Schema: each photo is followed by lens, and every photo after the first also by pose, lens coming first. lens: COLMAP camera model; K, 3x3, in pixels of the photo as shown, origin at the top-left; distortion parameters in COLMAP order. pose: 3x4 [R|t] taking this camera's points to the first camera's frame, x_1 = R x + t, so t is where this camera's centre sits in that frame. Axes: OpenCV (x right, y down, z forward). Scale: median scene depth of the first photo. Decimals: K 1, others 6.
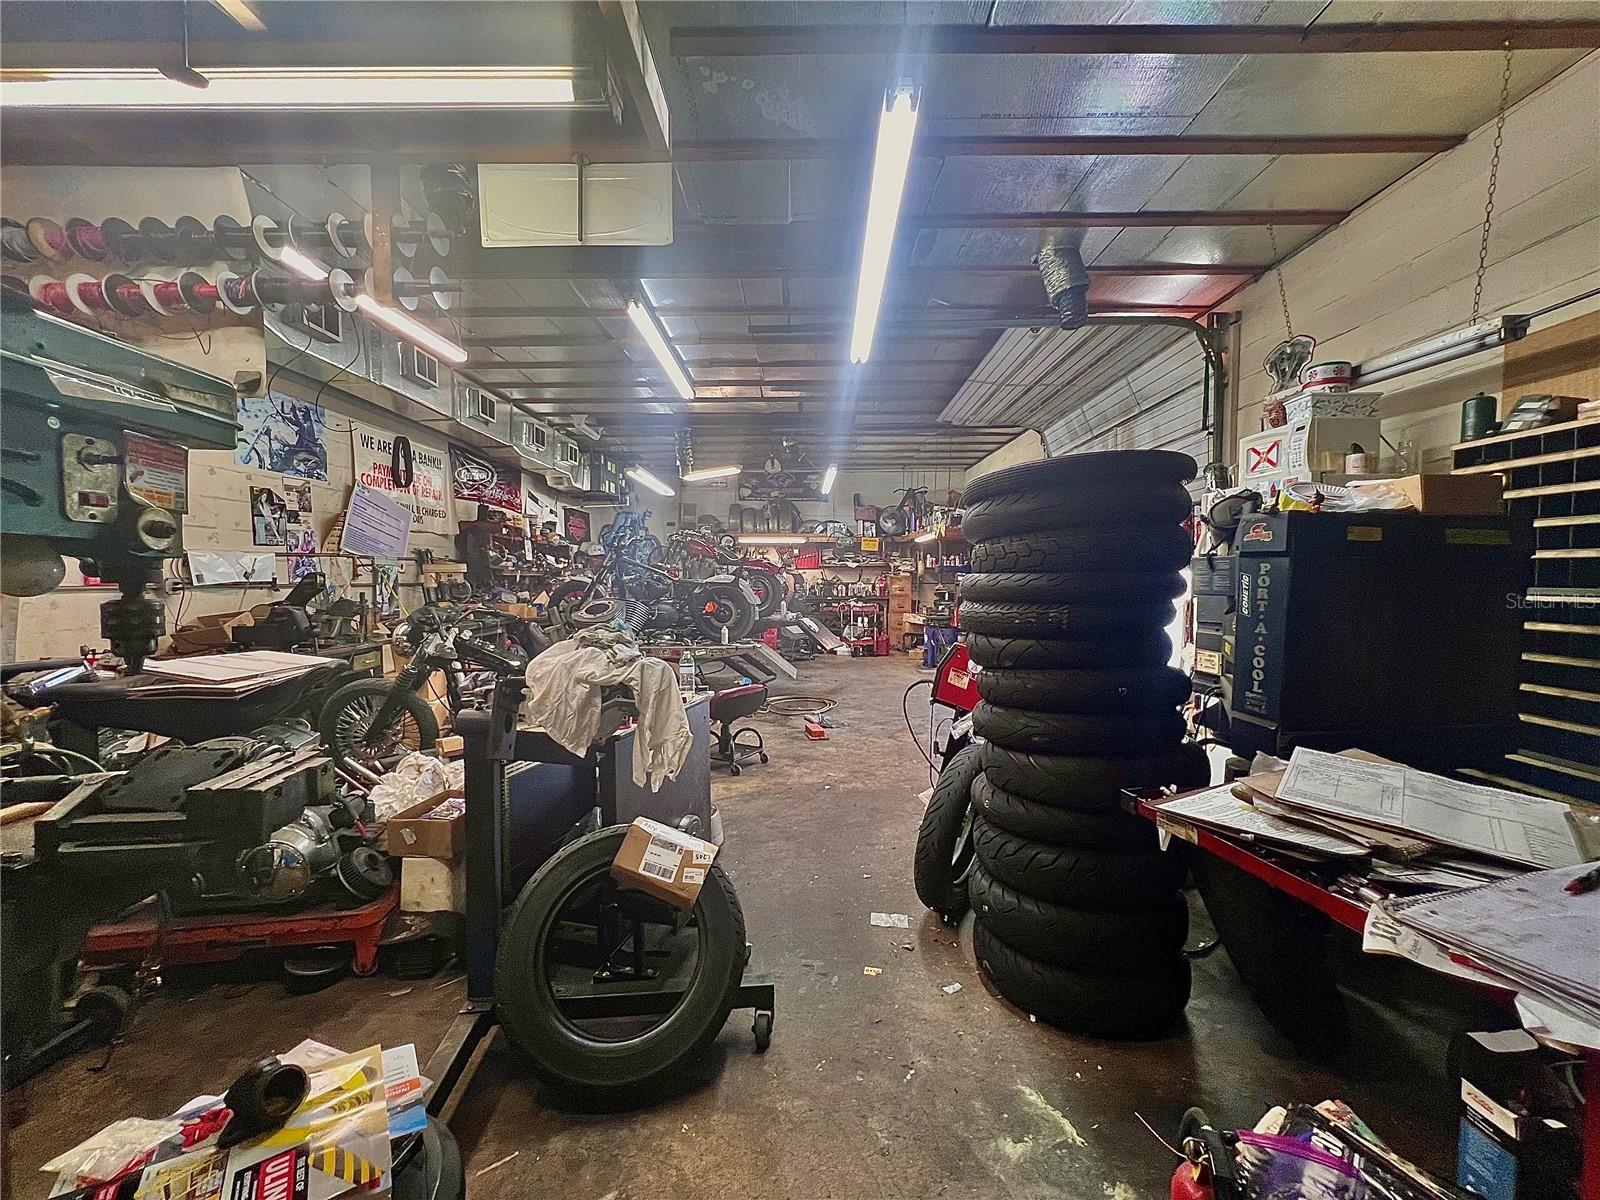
lens RADIAL K [[632.3, 0, 800.0], [0, 632.3, 600.0], [0, 0, 1]] dist [-0.000176, -0.000025]
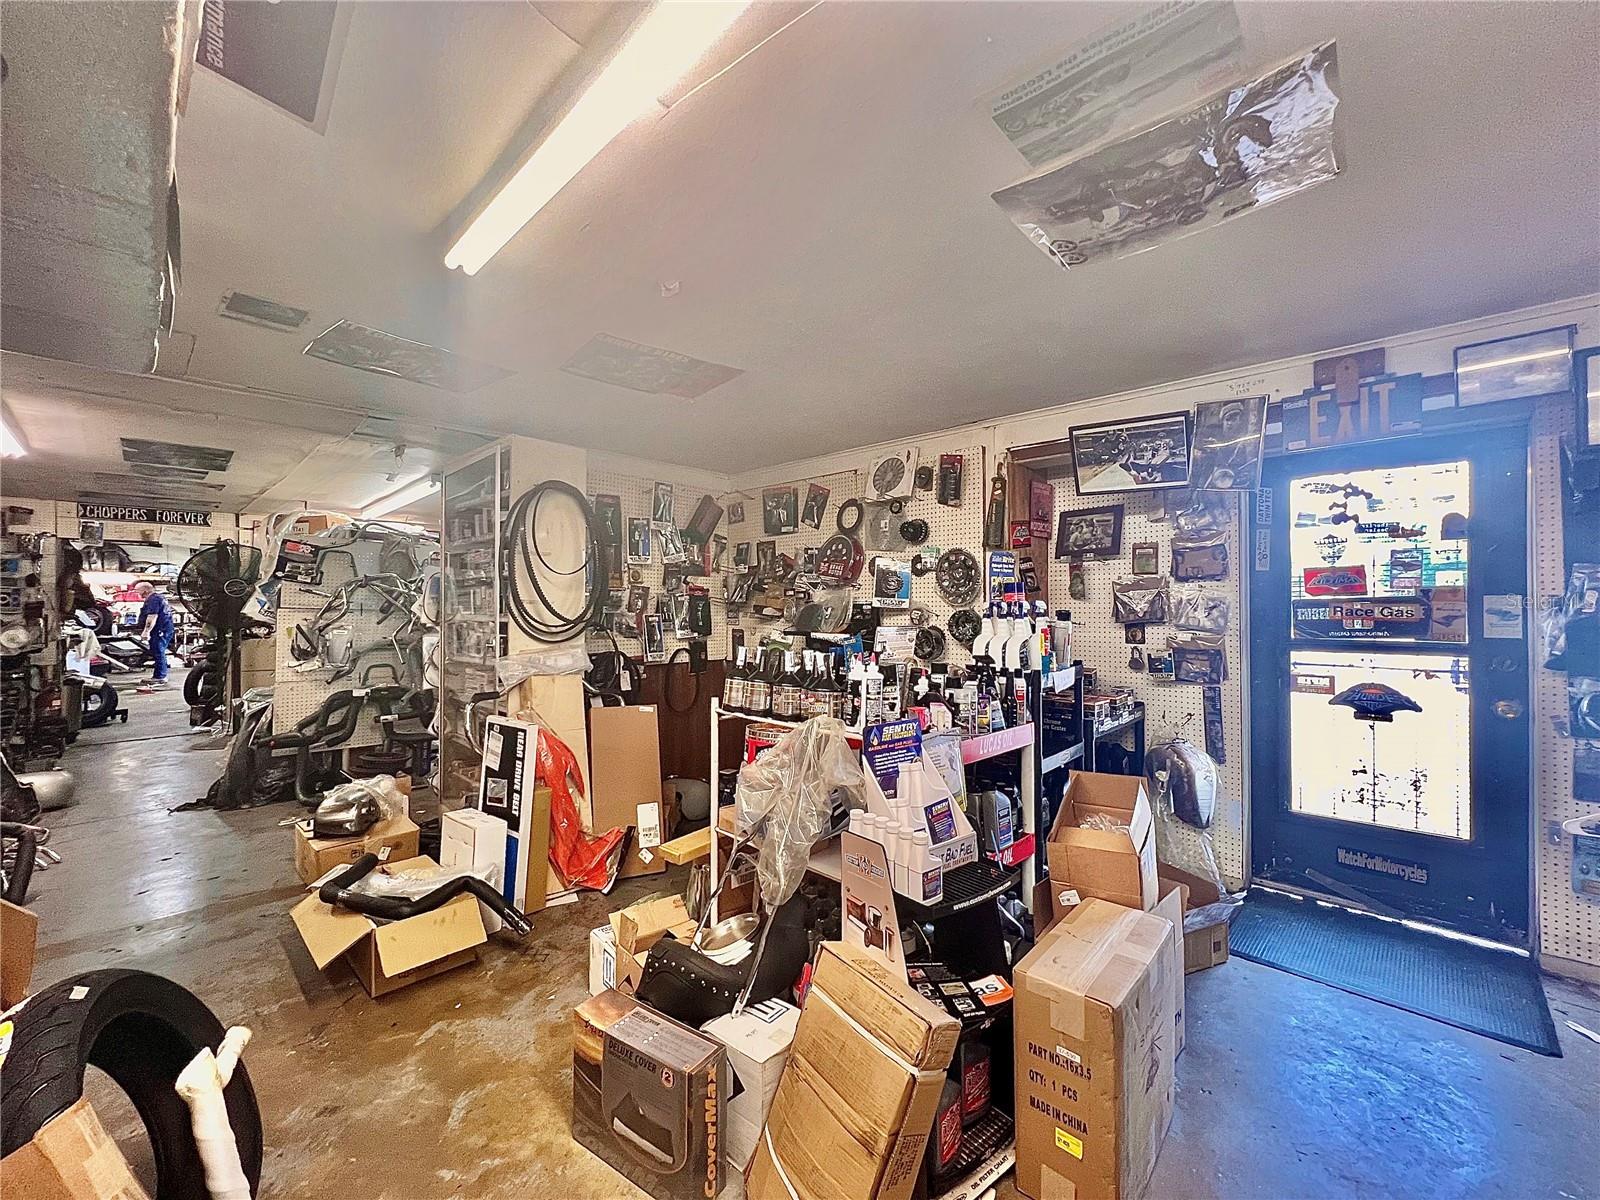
lens RADIAL K [[632.3, 0, 800.0], [0, 632.3, 600.0], [0, 0, 1]] dist [-0.000176, -0.000025]
pose [[0.679500, 0.008319, 0.733628, -0.015162], [0.027621, 0.998937, -0.036911, 0.029118], [-0.733155, 0.045344, 0.678548, -0.795896]]
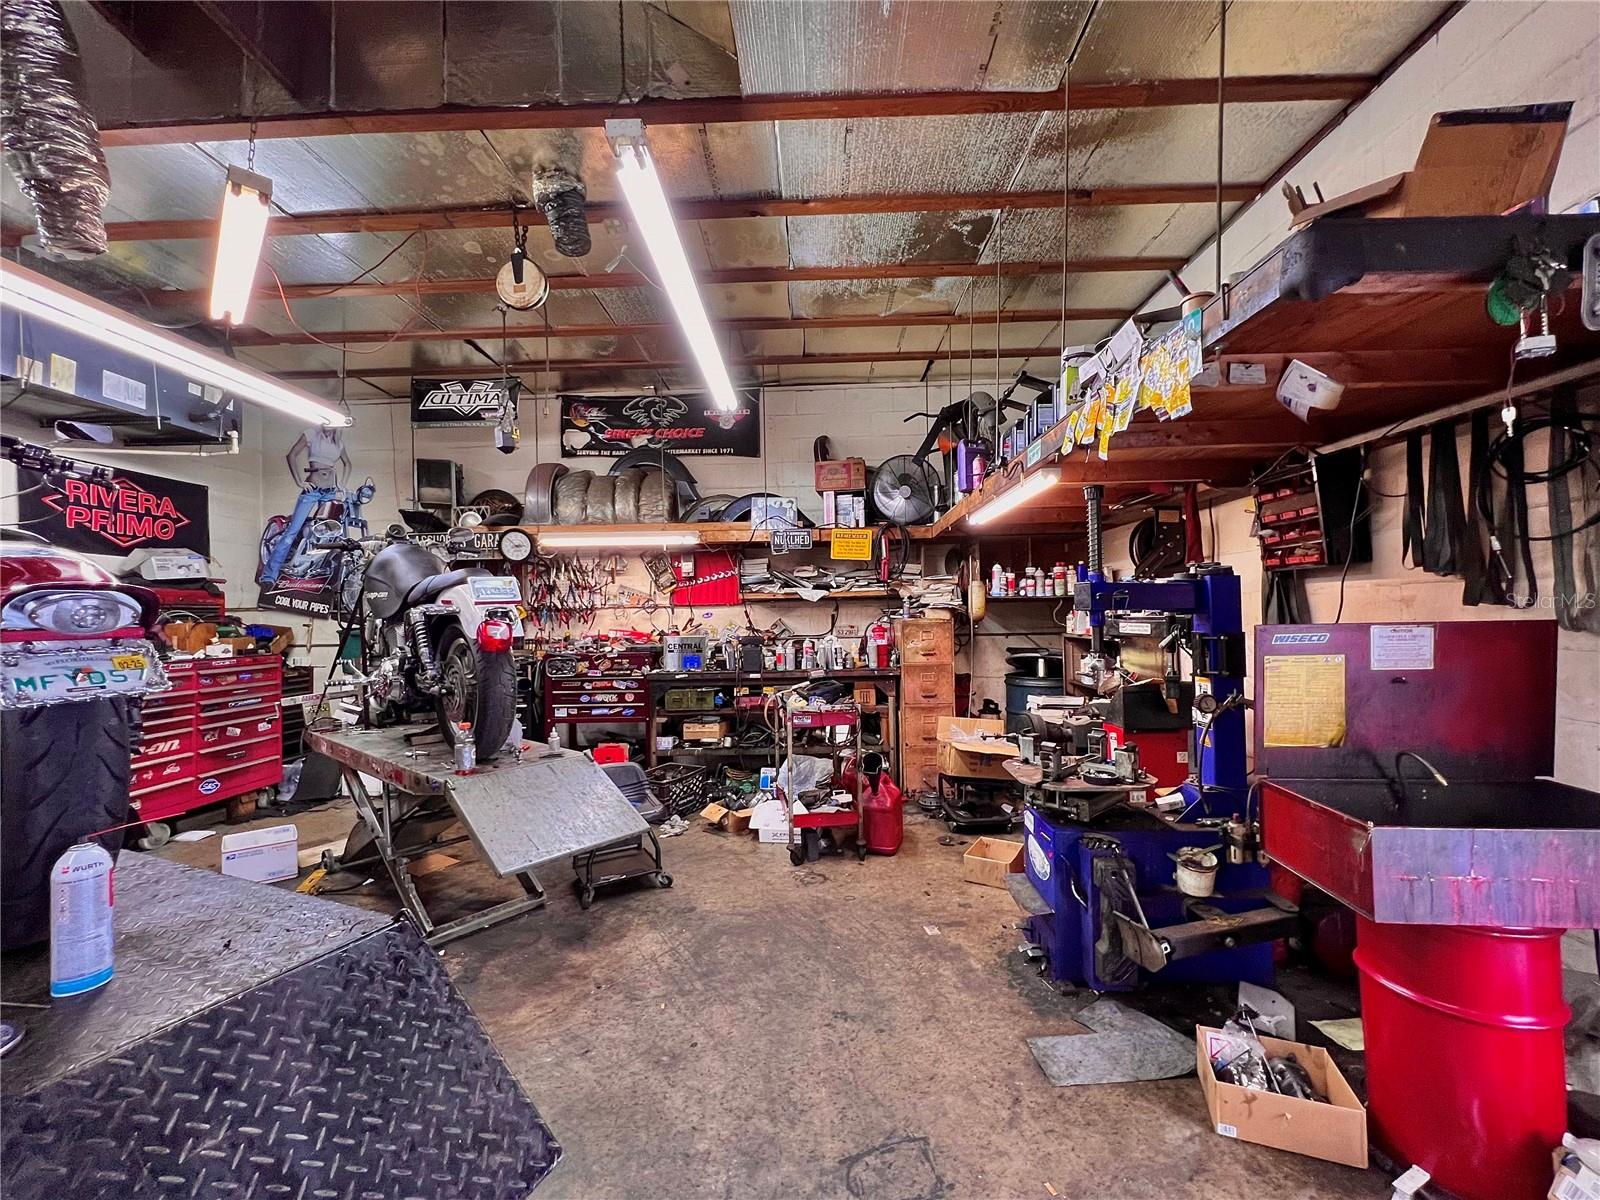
lens RADIAL K [[632.3, 0, 800.0], [0, 632.3, 600.0], [0, 0, 1]] dist [-0.000176, -0.000025]
pose [[0.999683, -0.017132, -0.018437, 0.083226], [0.016062, 0.998264, -0.056673, -0.028045], [0.019376, 0.056359, 0.998223, 0.578472]]
